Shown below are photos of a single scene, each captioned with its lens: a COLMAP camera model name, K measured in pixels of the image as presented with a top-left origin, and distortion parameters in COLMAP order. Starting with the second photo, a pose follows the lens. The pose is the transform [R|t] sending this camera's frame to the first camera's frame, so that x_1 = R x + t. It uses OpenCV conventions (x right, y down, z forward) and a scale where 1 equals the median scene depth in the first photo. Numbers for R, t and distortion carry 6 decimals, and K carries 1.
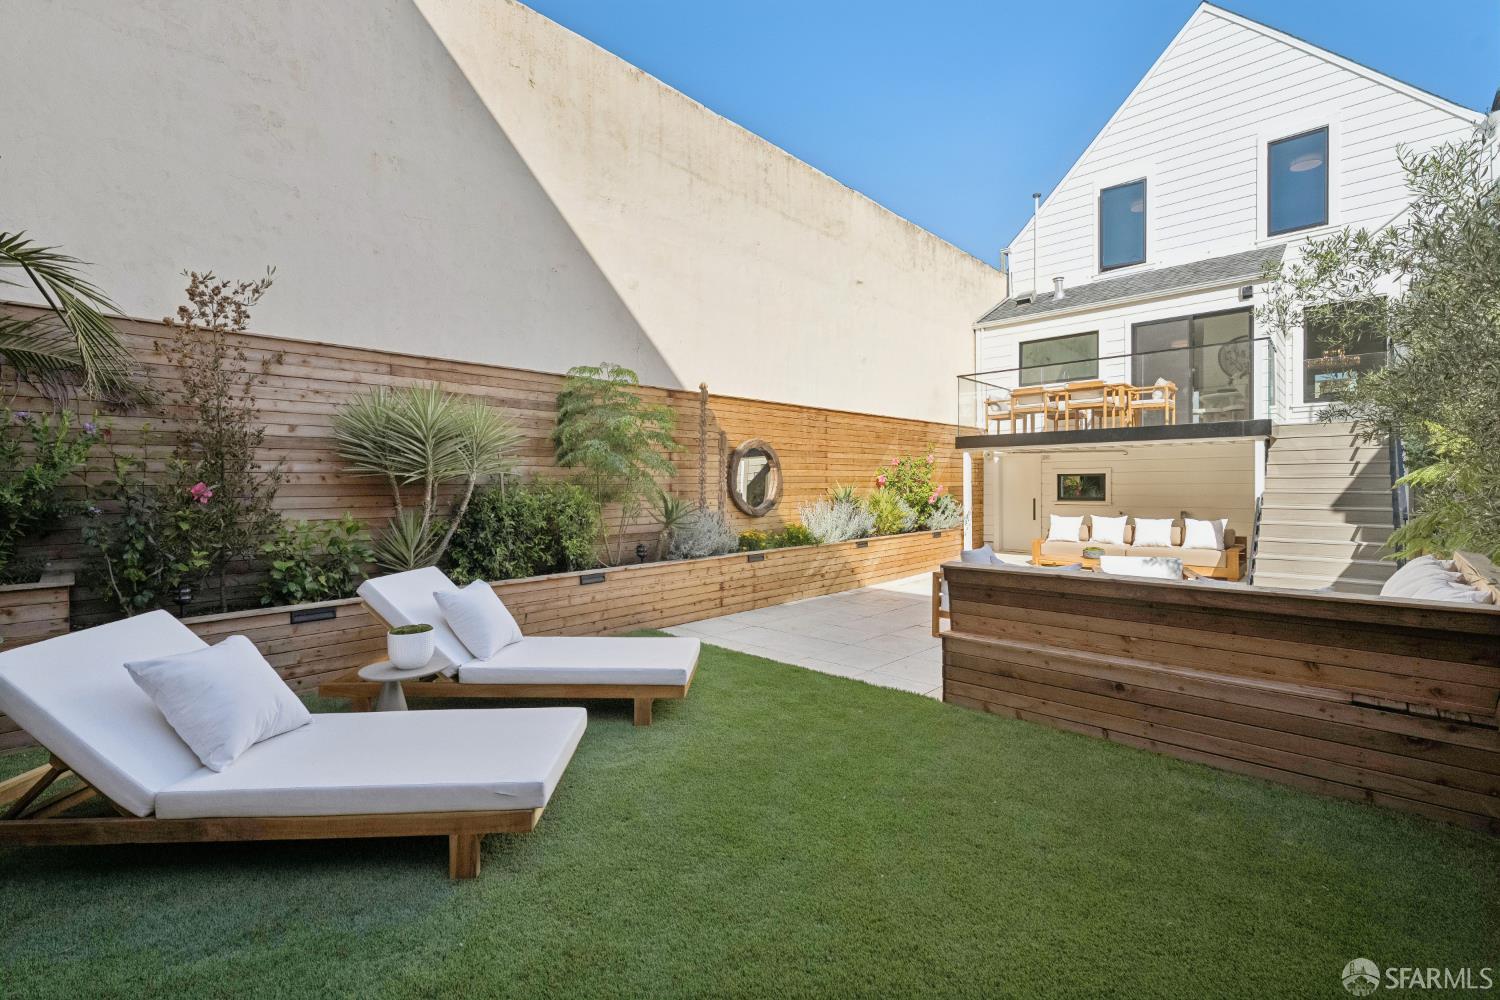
lens RADIAL K [[652.6, 0, 750.1], [0, 652.6, 486.6], [0, 0, 1]] dist [0.000023, -0.000139]
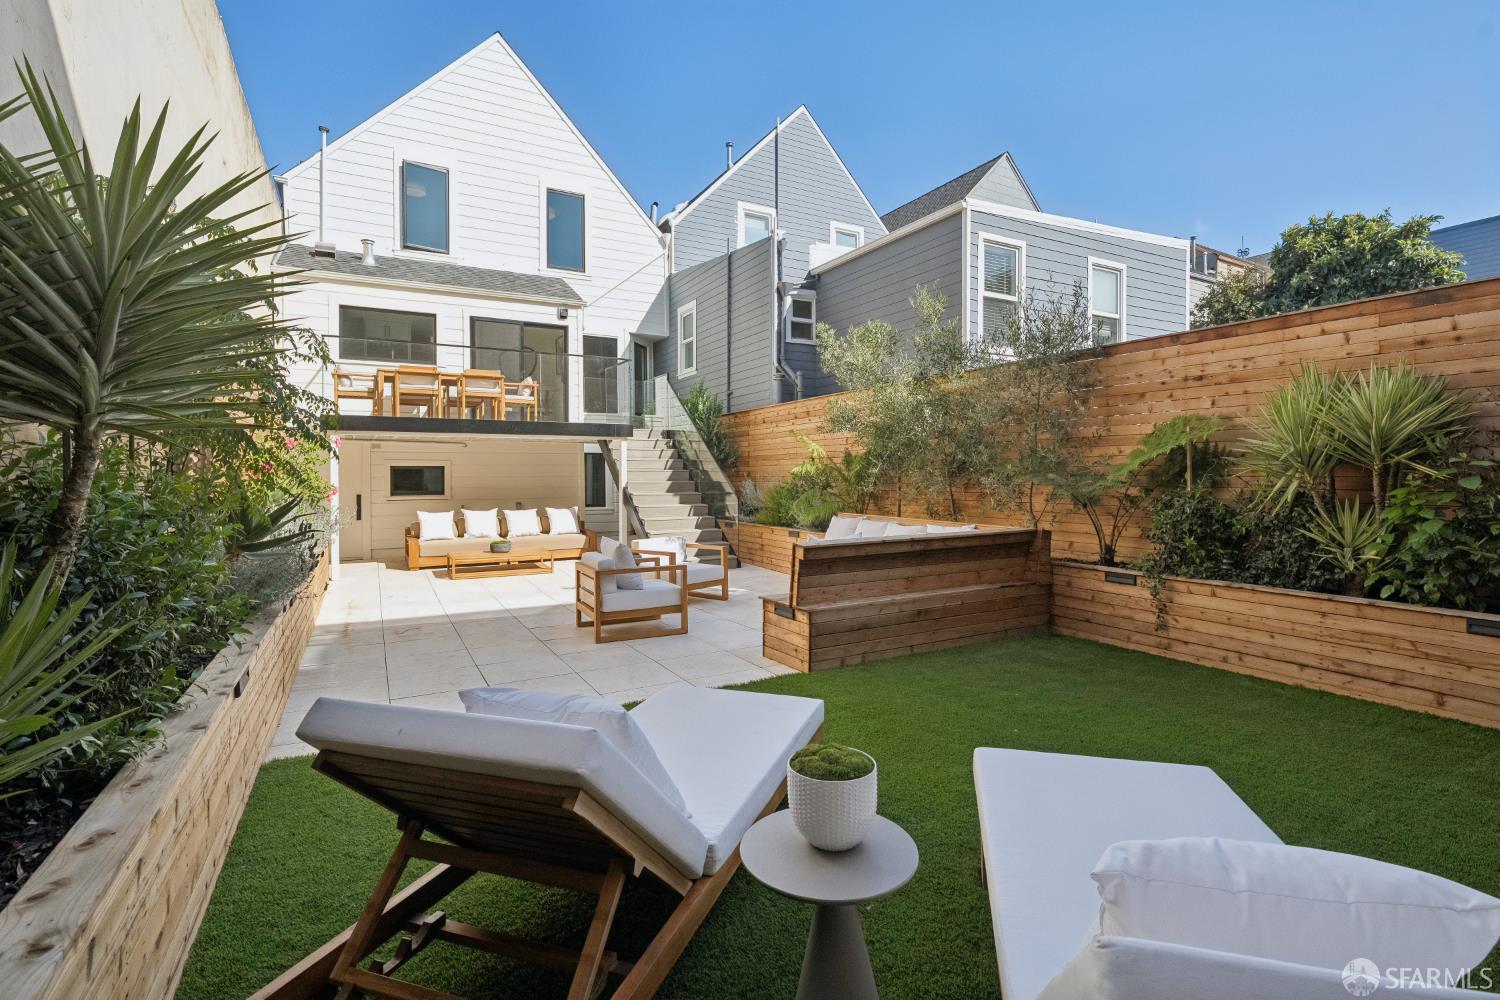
lens RADIAL K [[696.2, 0, 763.7], [0, 696.2, 474.6], [0, 0, 1]] dist [0.000389, -0.000052]
pose [[0.292648, 0.004574, 0.956209, -0.341131], [0.008647, 0.999935, -0.007429, 0.004633], [-0.956181, 0.010442, 0.292590, 0.302168]]
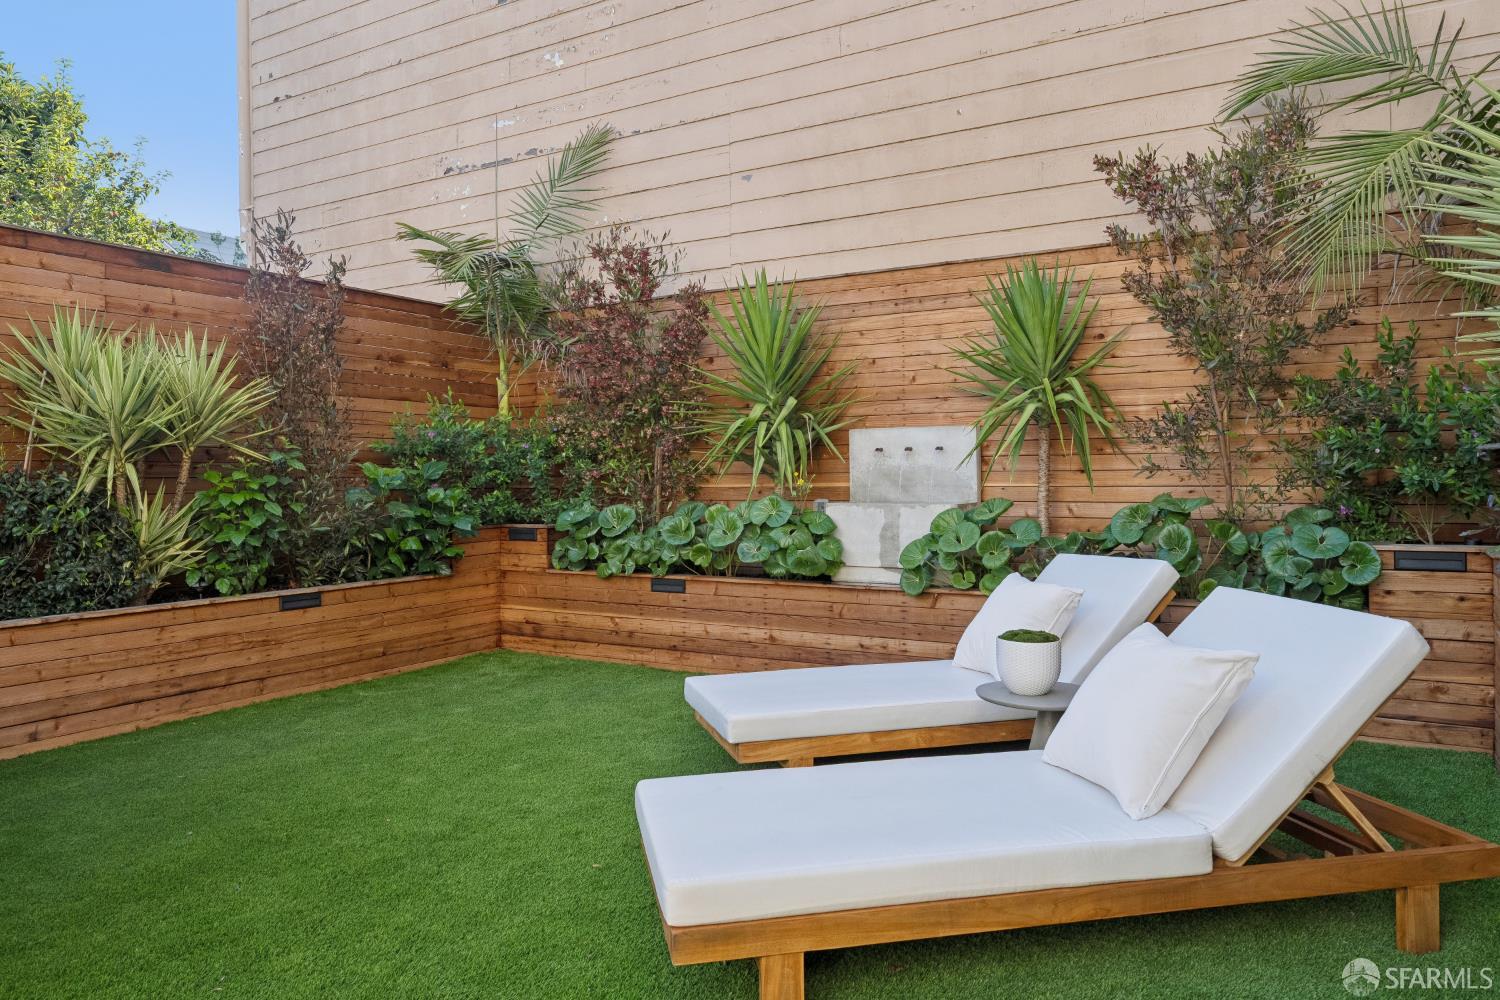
lens RADIAL K [[1034.7, 0, 753.1], [0, 1034.7, 468.7], [0, 0, 1]] dist [0.001337, -0.000820]
pose [[-0.975509, 0.012550, -0.219602, -0.006282], [0.013112, 0.999913, -0.001104, 0.015123], [0.219569, -0.003957, -0.975589, 0.664480]]
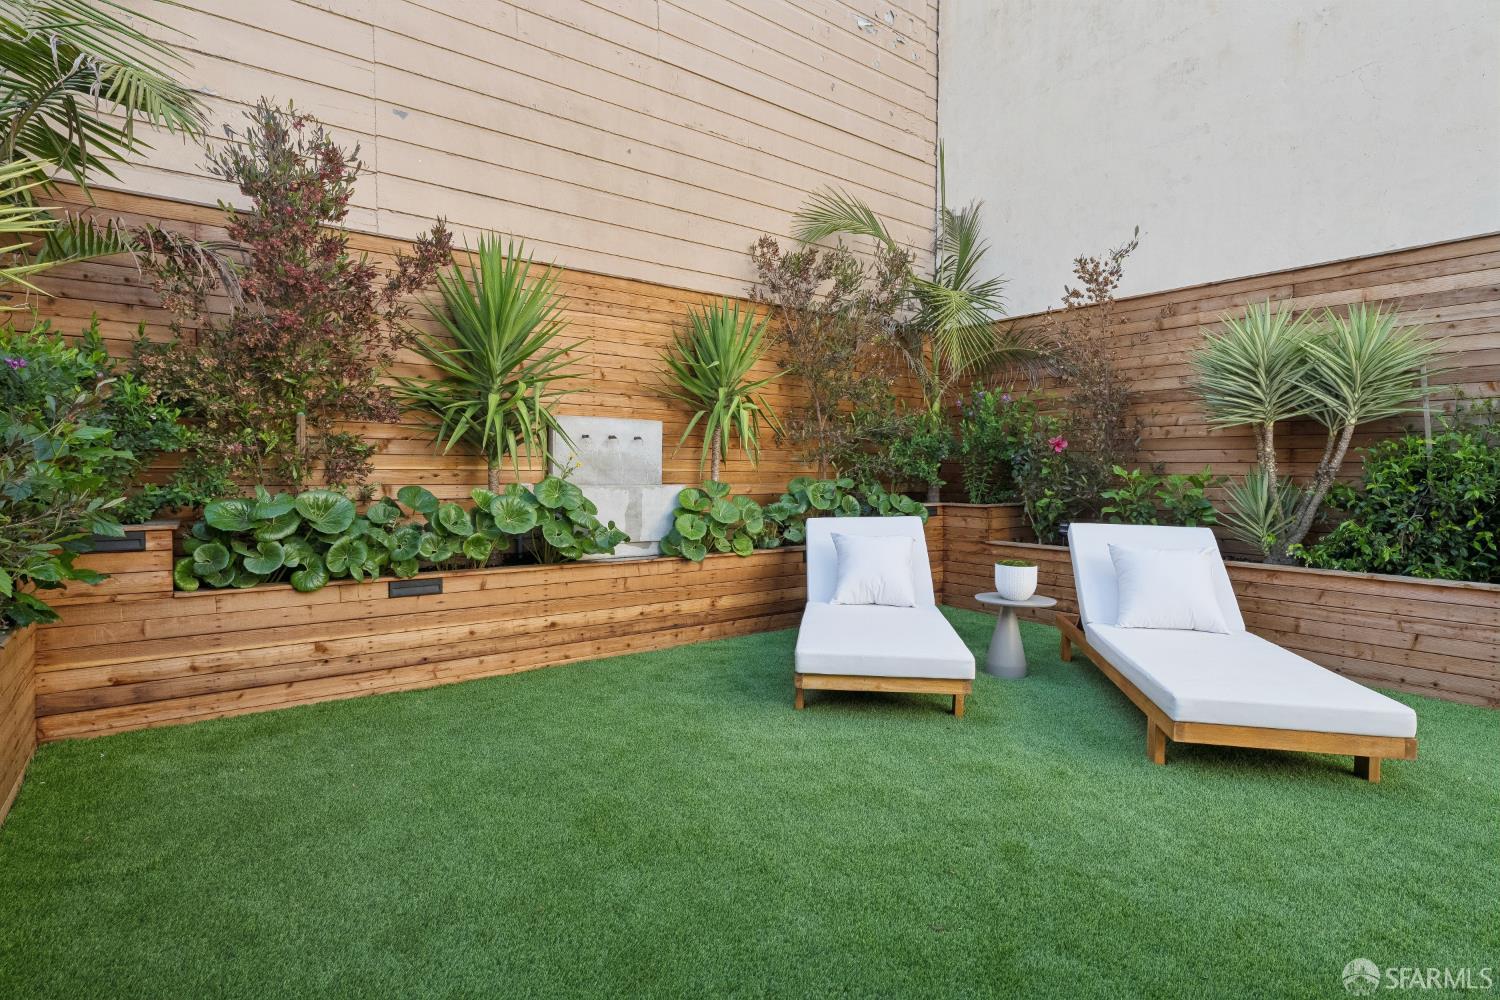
lens RADIAL K [[760.9, 0, 746.5], [0, 760.9, 496.5], [0, 0, 1]] dist [-0.000177, -0.000206]
pose [[-0.169012, 0.036466, -0.984939, 0.255038], [-0.010834, 0.999186, 0.038852, 0.022772], [0.985554, 0.017238, -0.168479, 0.261297]]
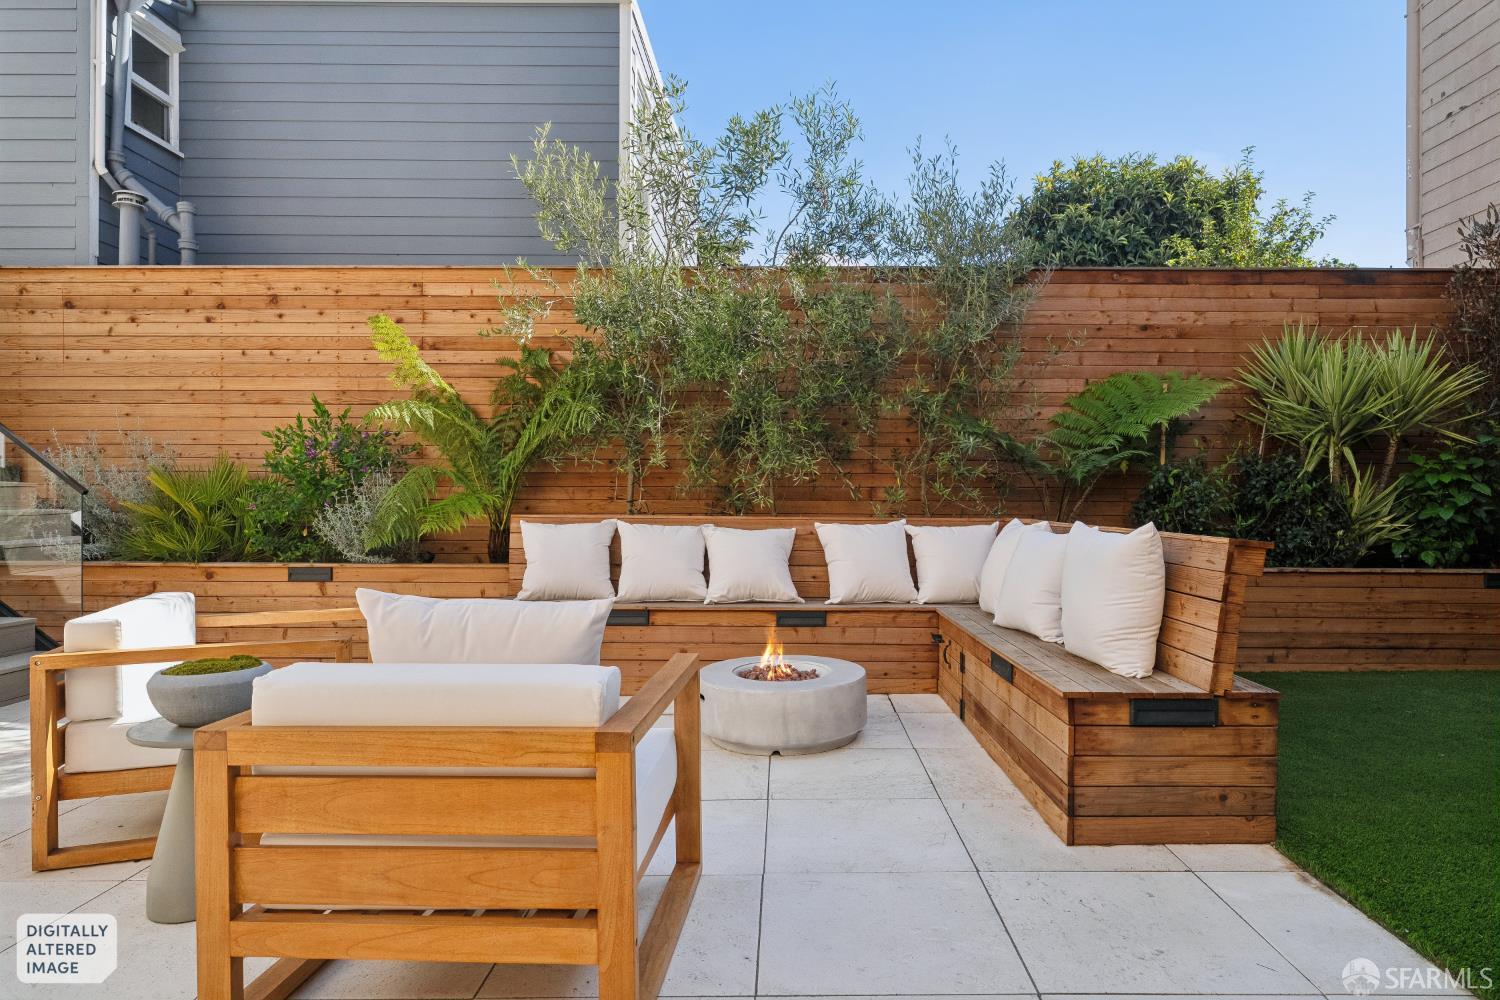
lens RADIAL K [[878.2, 0, 788.8], [0, 878.2, 493.5], [0, 0, 1]] dist [0.000029, 0.000470]
pose [[-0.682001, 0.002295, 0.731348, 0.026799], [0.003499, 0.999994, 0.000124, 0.033672], [-0.731343, 0.002643, -0.682005, 0.689485]]
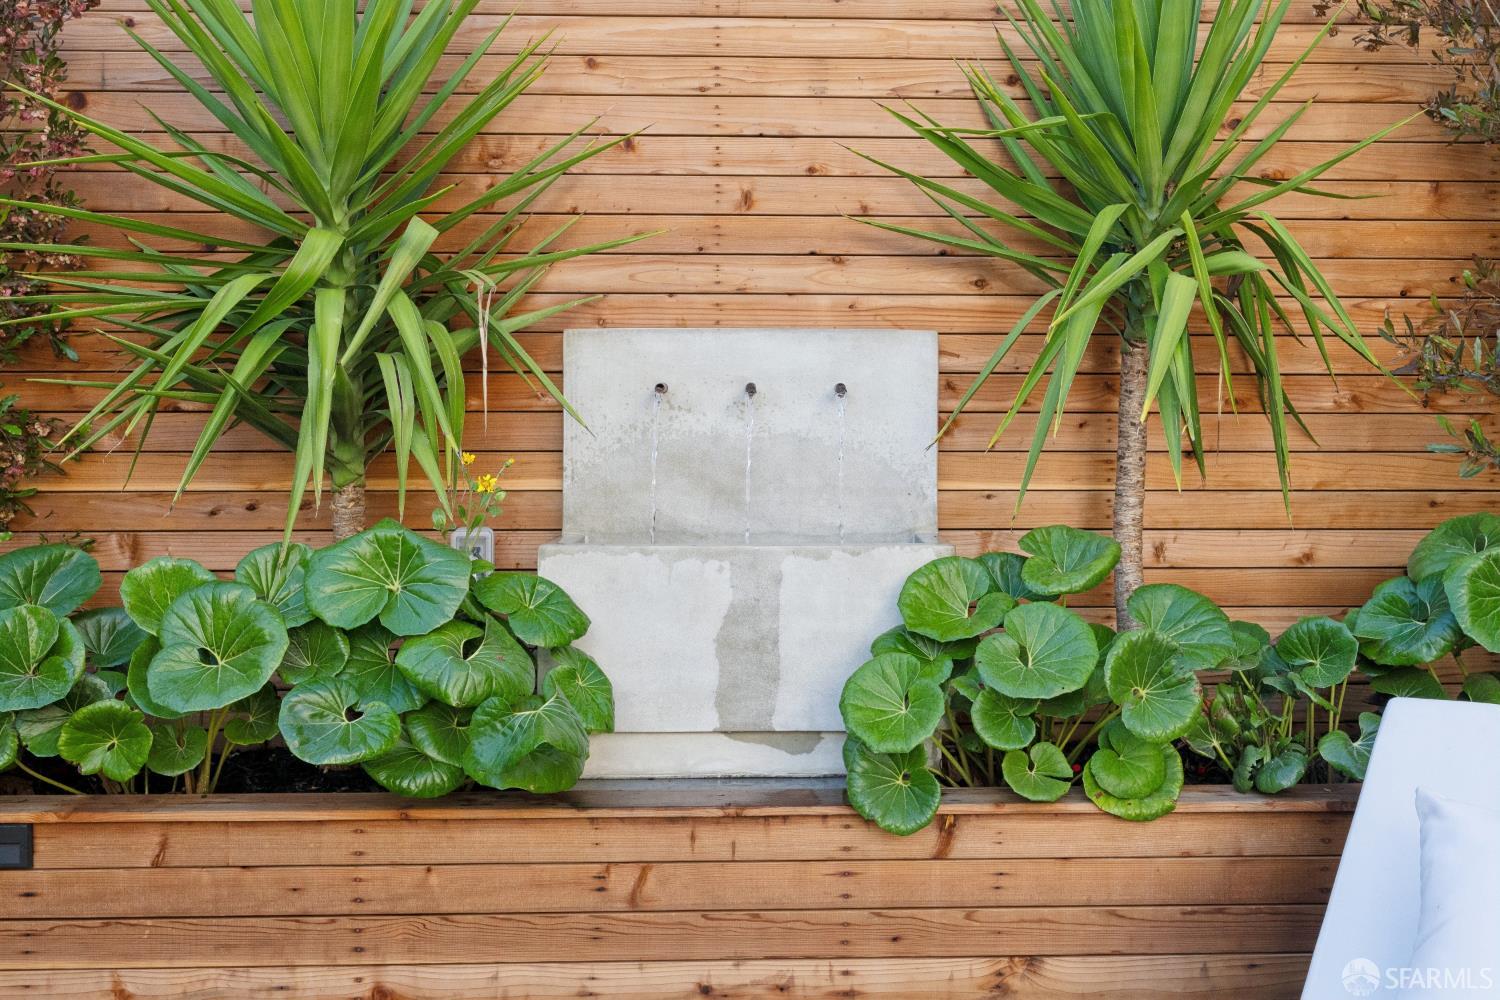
lens RADIAL K [[1439.3, 0, 831.3], [0, 1439.3, 471.5], [0, 0, 1]] dist [0.001875, 0.008224]
pose [[-0.703615, 0.017484, -0.710366, -0.023751], [-0.000159, 0.999693, 0.024763, 0.014030], [0.710581, 0.017537, -0.703397, 0.316170]]
